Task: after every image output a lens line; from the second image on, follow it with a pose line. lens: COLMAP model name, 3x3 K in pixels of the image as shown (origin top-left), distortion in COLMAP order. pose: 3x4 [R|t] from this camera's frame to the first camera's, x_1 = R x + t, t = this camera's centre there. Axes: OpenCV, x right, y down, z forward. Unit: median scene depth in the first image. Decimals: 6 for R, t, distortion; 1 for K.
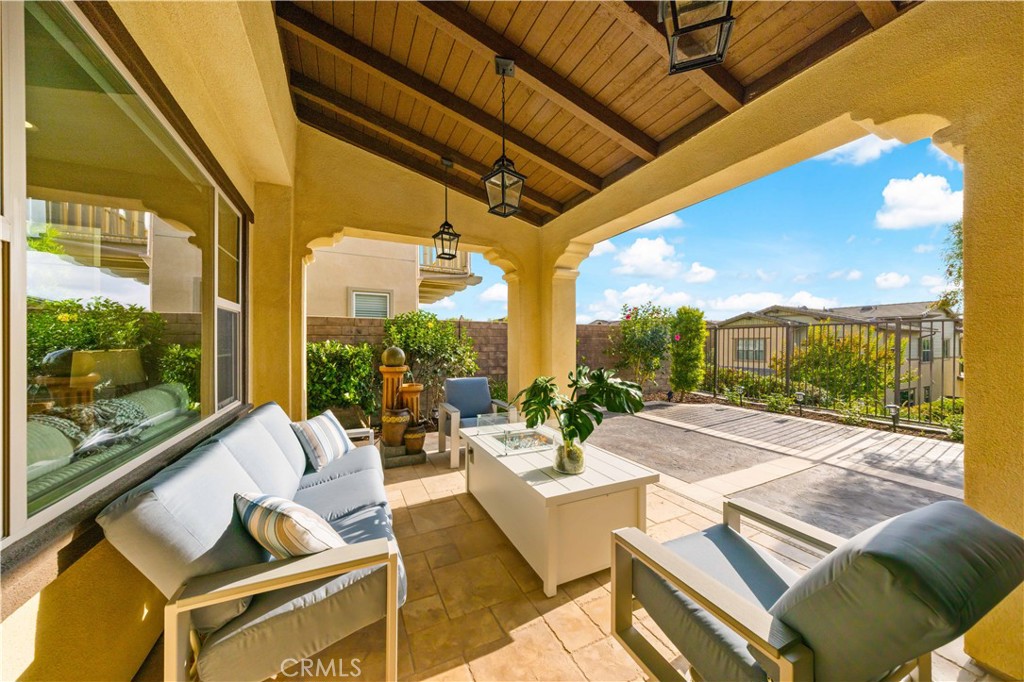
lens RADIAL K [[343.9, 0, 512.0], [0, 343.9, 341.0], [0, 0, 1]] dist [-0.000957, -0.003872]
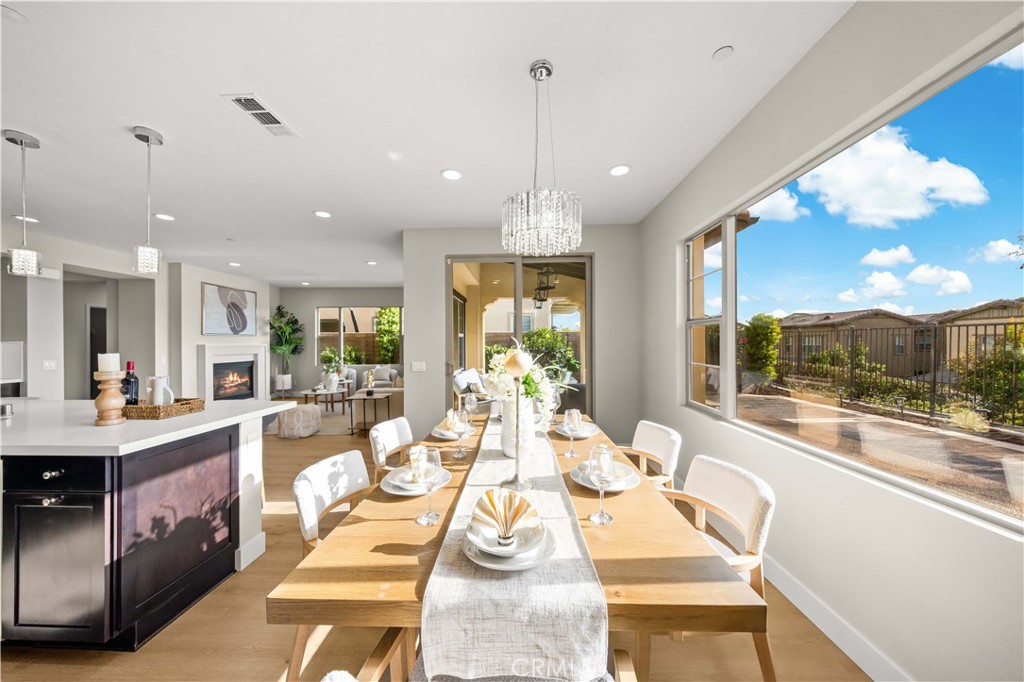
lens RADIAL K [[343.9, 0, 512.0], [0, 343.9, 341.0], [0, 0, 1]] dist [-0.000957, -0.003872]
pose [[0.882644, -0.008343, -0.469968, 0.599418], [0.008816, 0.999960, -0.001194, -0.025695], [0.469959, -0.003090, 0.882683, -0.882183]]
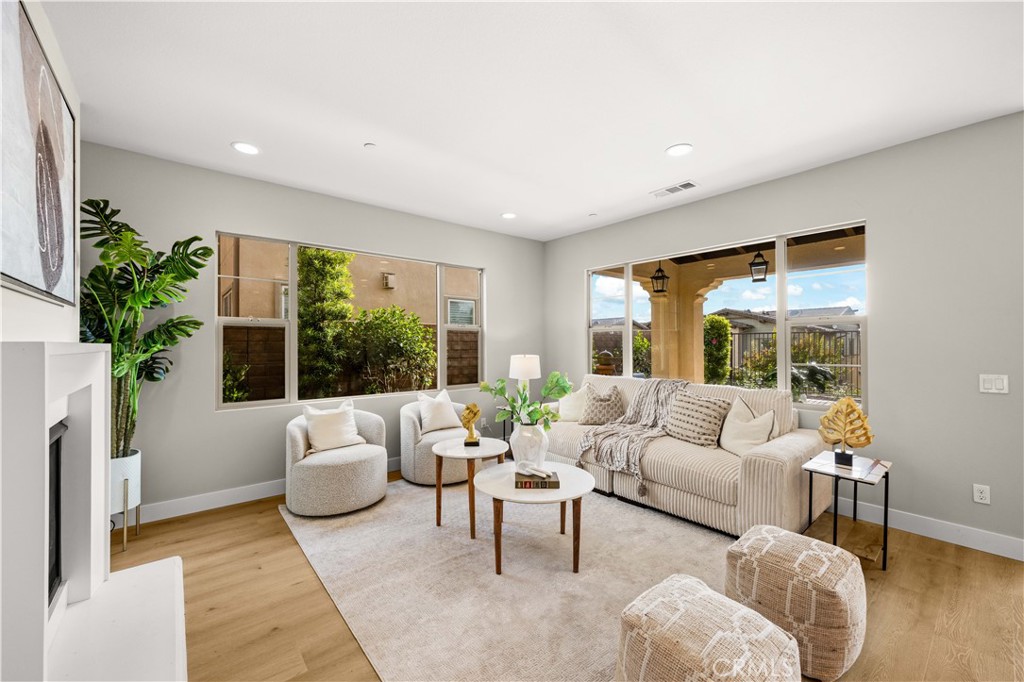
lens RADIAL K [[409.6, 0, 512.0], [0, 409.6, 341.0], [0, 0, 1]] dist [0.000023, -0.000018]
pose [[0.973498, -0.005423, 0.228630, -1.003918], [0.006378, 0.999974, -0.003437, -0.017879], [-0.228606, 0.004804, 0.973507, -0.497053]]
